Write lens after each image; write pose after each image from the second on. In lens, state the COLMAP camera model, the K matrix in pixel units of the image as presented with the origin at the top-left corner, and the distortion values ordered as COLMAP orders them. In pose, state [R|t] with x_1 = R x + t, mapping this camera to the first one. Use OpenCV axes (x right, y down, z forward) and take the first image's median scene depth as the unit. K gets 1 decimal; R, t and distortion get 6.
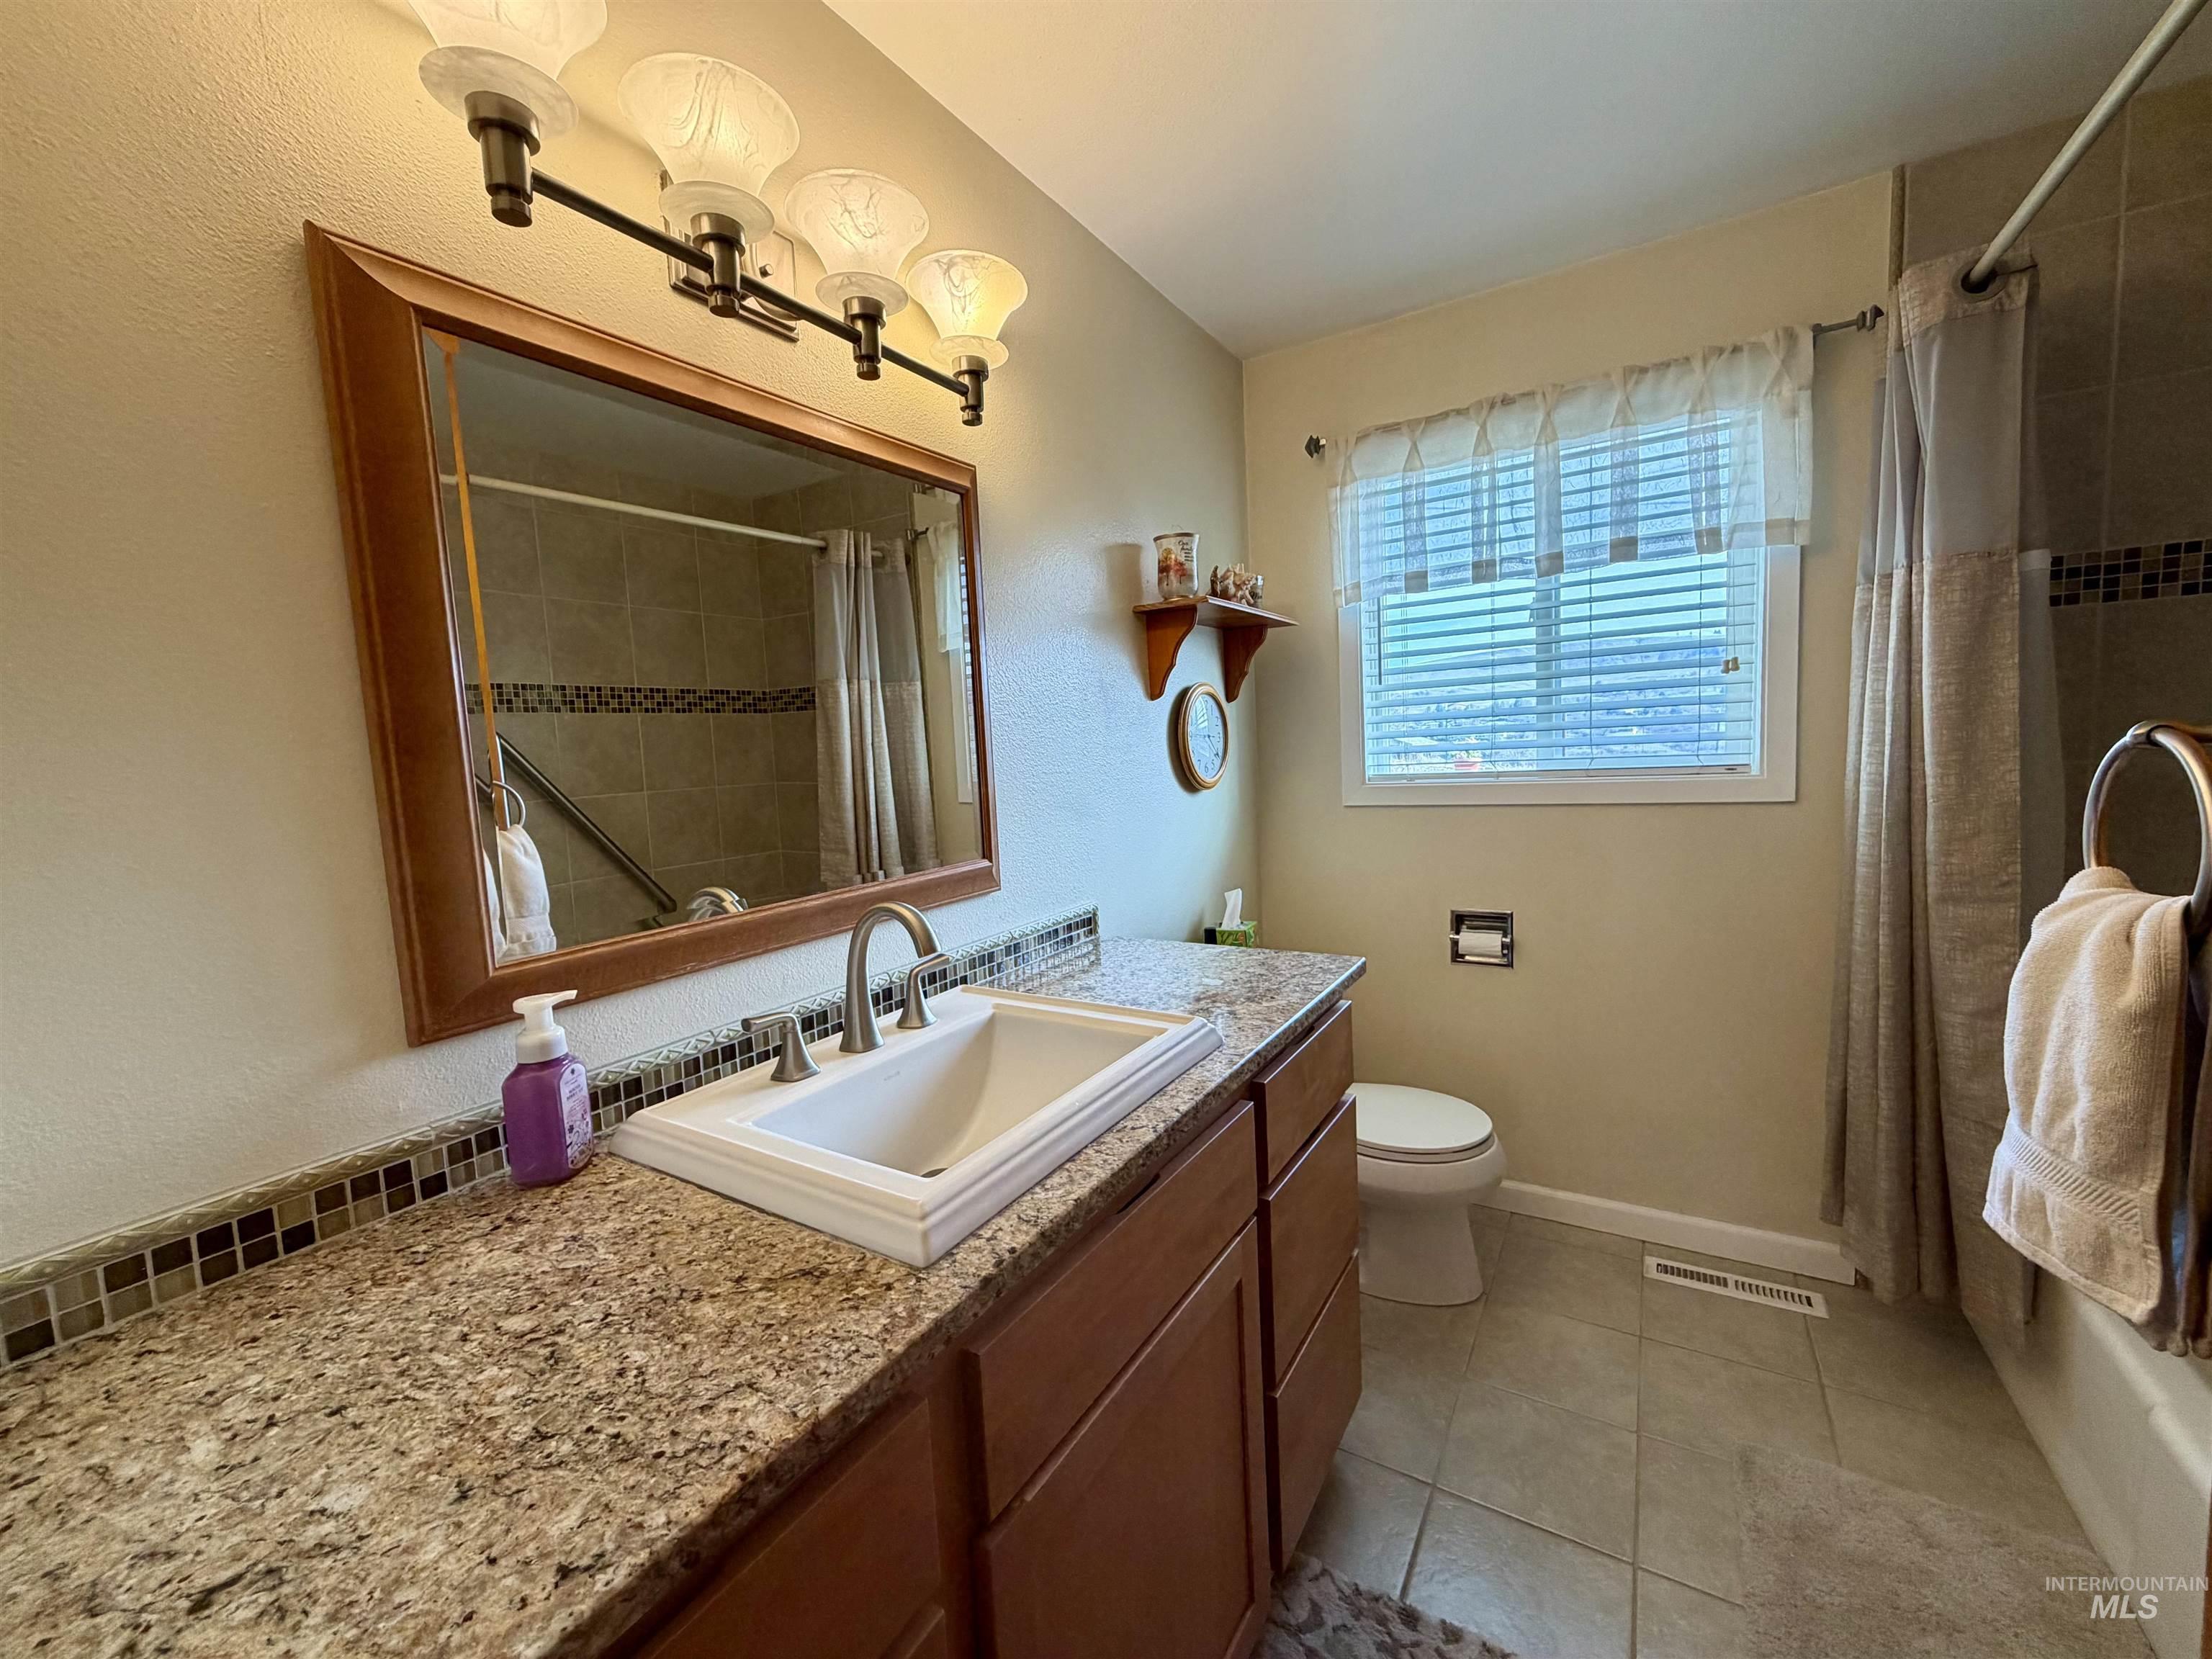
lens RADIAL K [[885.7, 0, 1098.5], [0, 885.7, 826.9], [0, 0, 1]] dist [0.001434, 0.000612]
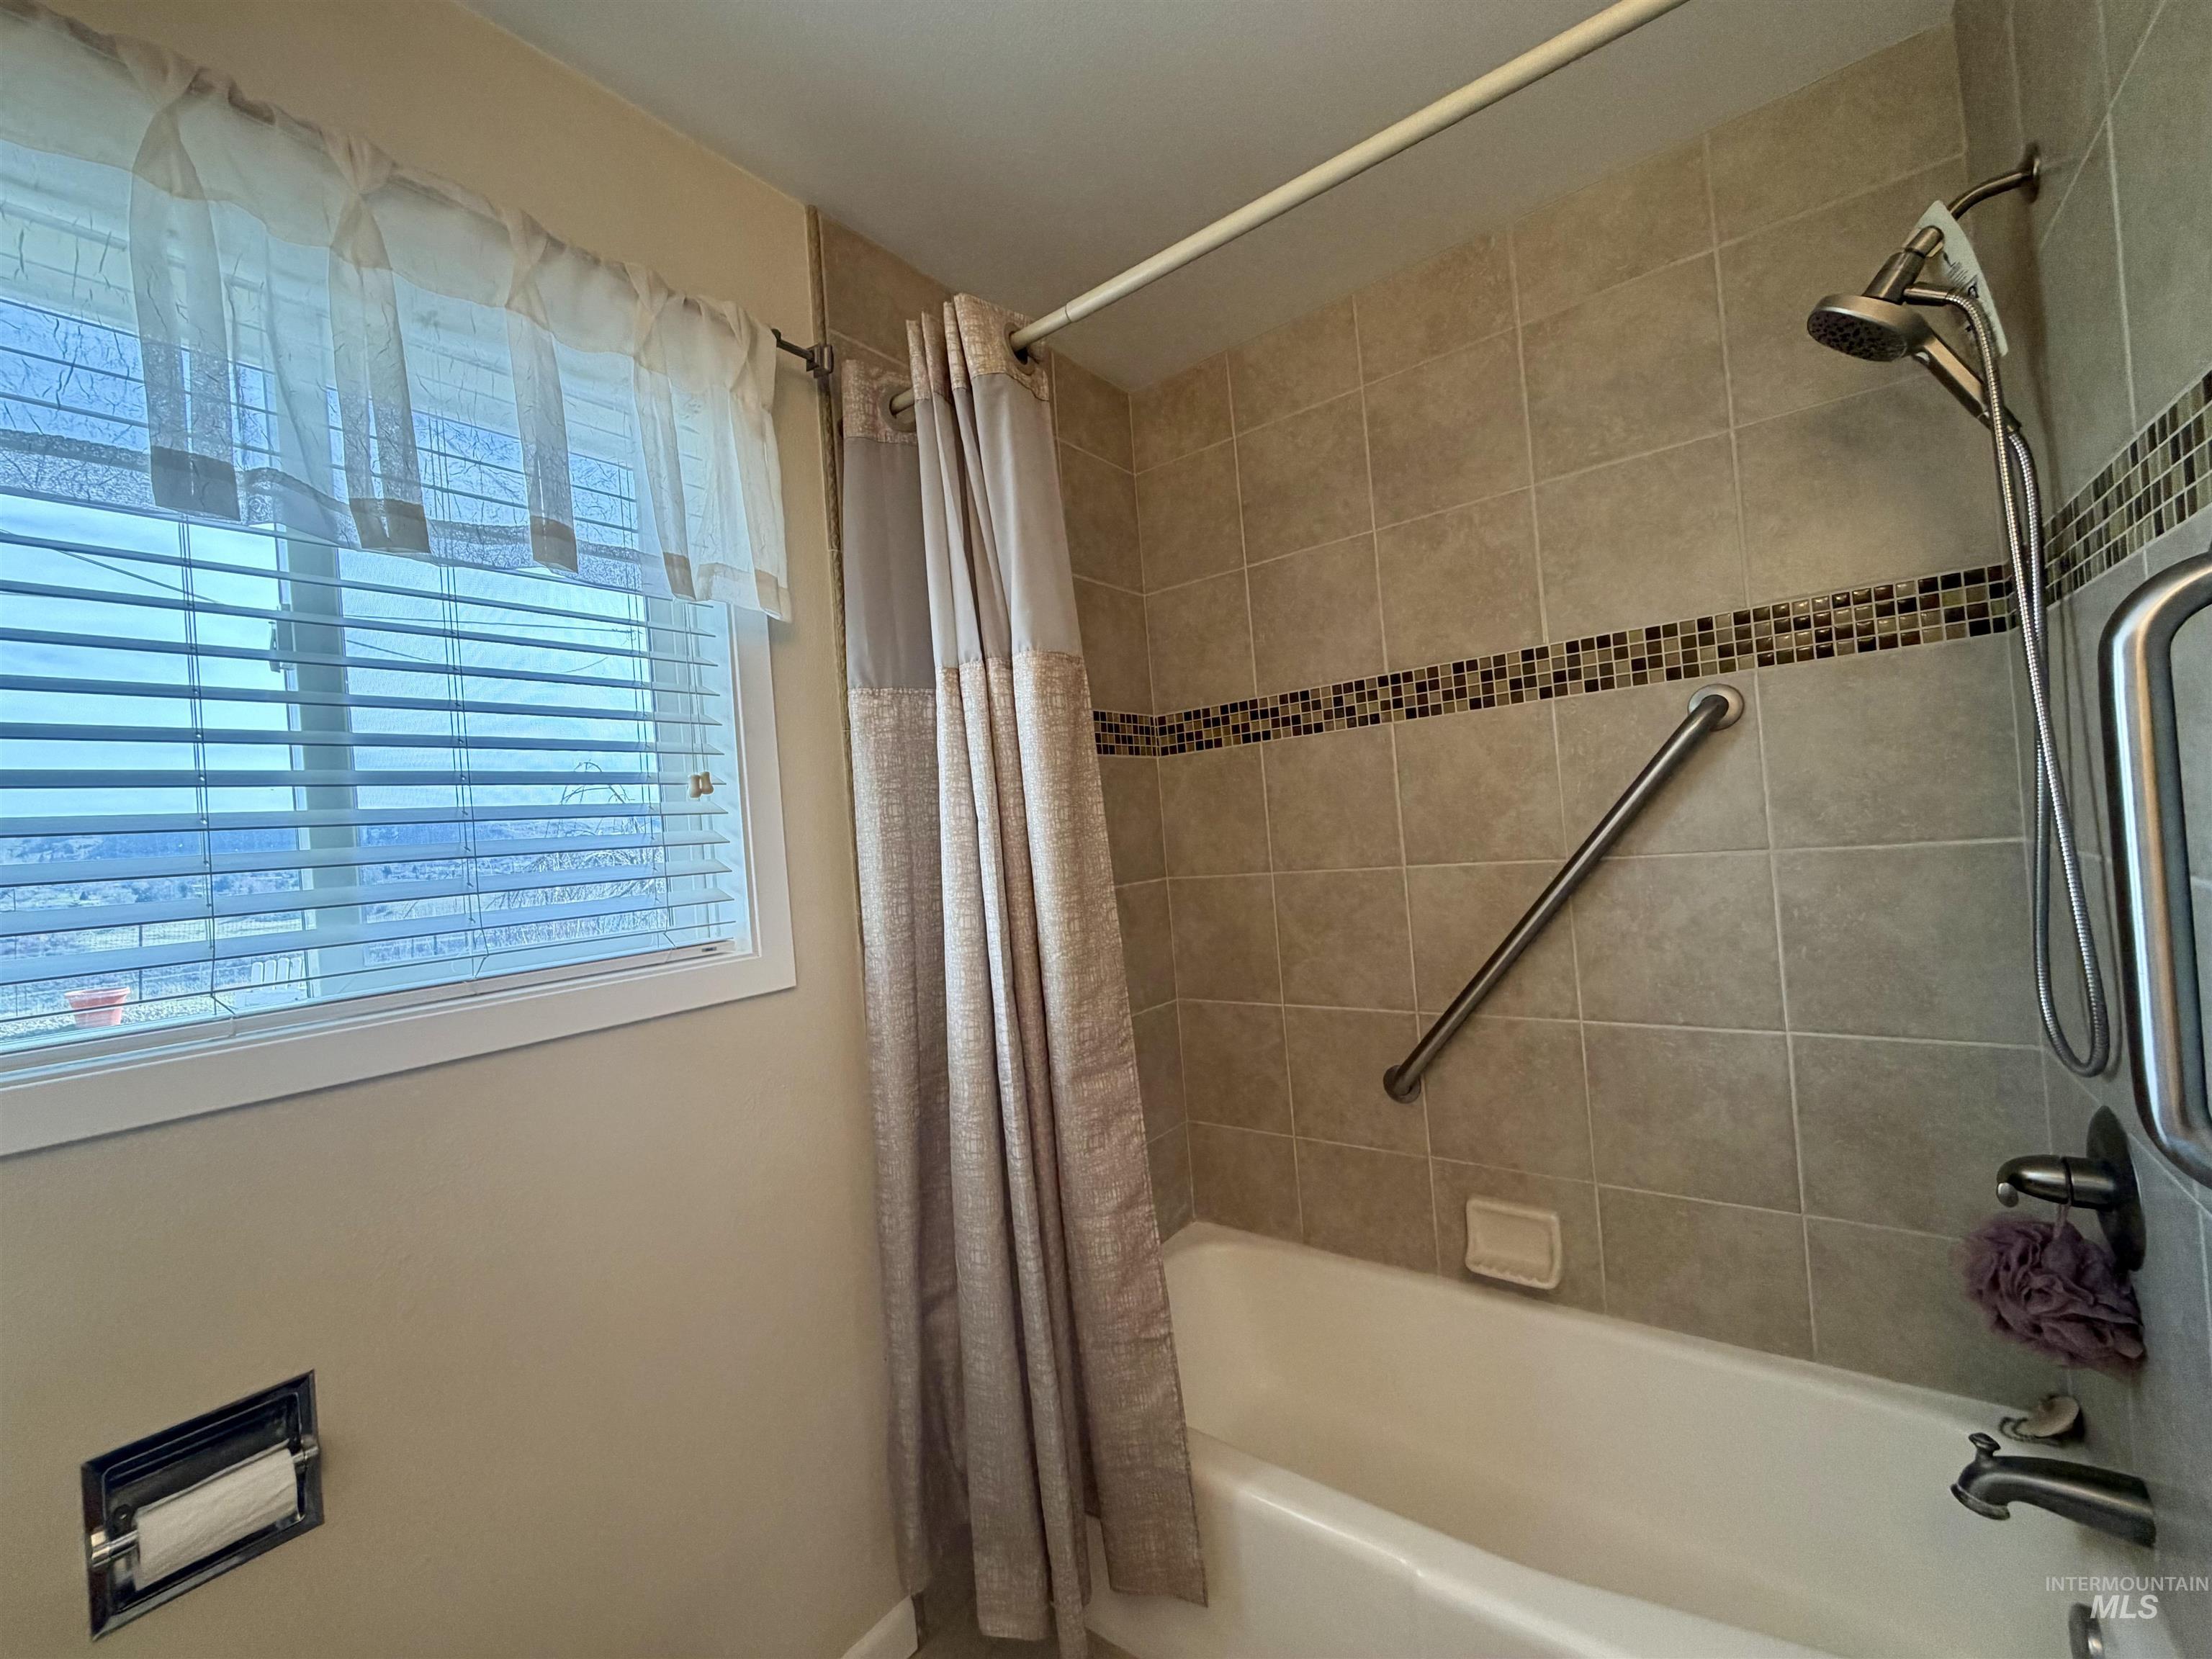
lens RADIAL K [[885.7, 0, 1097.7], [0, 885.7, 829.2], [0, 0, 1]] dist [0.001434, 0.000612]
pose [[0.108574, 0.054580, 0.992589, 0.127087], [0.169863, 0.982788, -0.072622, -0.060697], [-0.979468, 0.176489, 0.097434, 0.701583]]
